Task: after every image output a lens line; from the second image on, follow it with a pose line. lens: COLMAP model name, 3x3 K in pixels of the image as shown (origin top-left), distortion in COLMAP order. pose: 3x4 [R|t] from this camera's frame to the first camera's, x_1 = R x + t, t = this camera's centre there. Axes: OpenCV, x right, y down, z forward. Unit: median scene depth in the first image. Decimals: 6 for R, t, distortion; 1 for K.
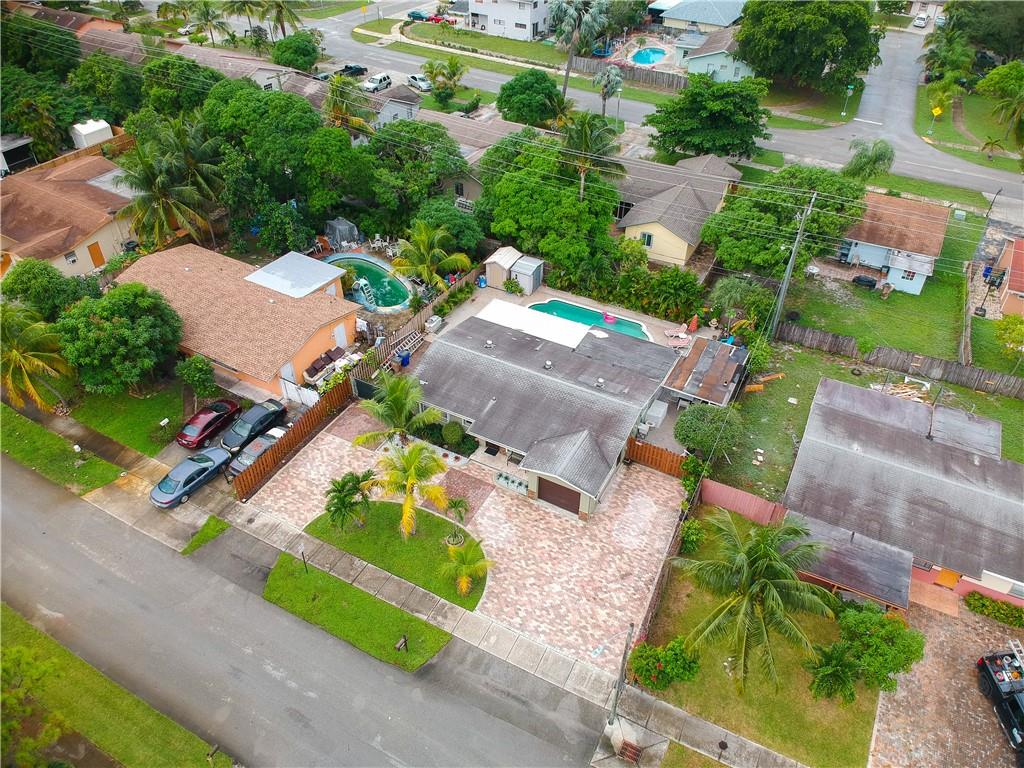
lens RADIAL K [[750.3, 0, 523.1], [0, 750.3, 378.5], [0, 0, 1]] dist [0.070727, -0.139879]
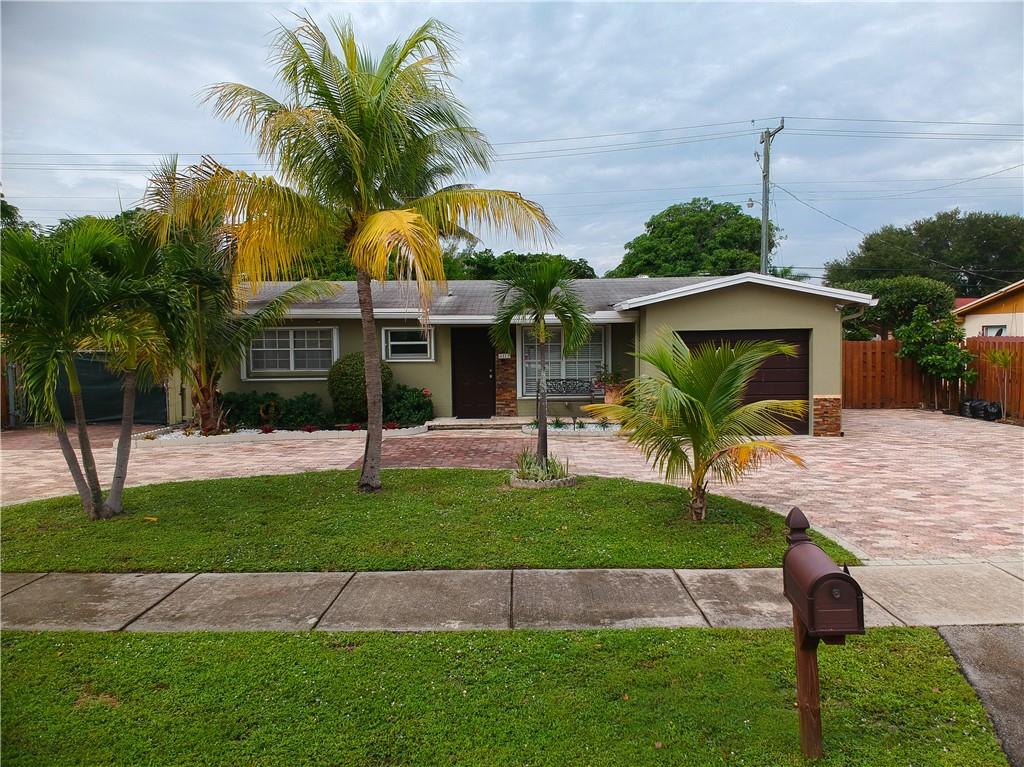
lens RADIAL K [[777.7, 0, 514.9], [0, 777.7, 382.5], [0, 0, 1]] dist [0.000094, -0.001388]
pose [[0.891919, -0.050555, 0.449361, -0.210245], [0.307969, 0.795556, -0.521771, 0.315888], [-0.331114, 0.603767, 0.725141, 0.779292]]
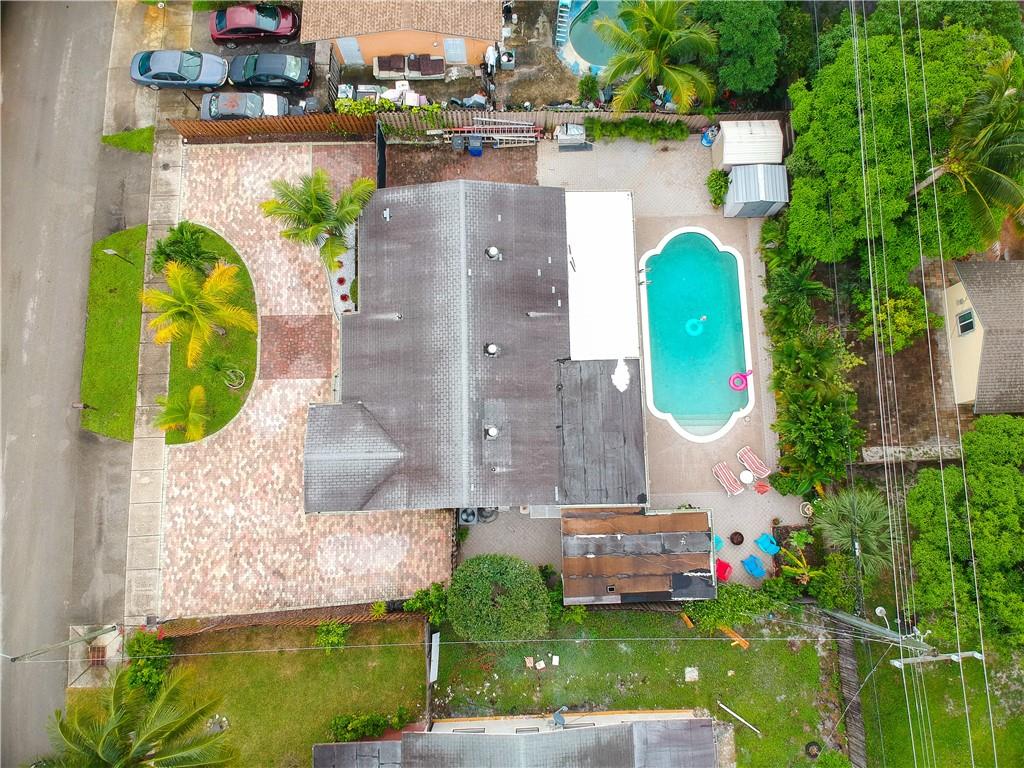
lens RADIAL K [[750.3, 0, 520.3], [0, 750.3, 378.7], [0, 0, 1]] dist [0.070727, -0.139879]
pose [[0.480294, 0.862285, -0.160565, 0.202986], [-0.552951, 0.439775, 0.707703, -0.571979], [0.680854, -0.251121, 0.688023, 0.613221]]
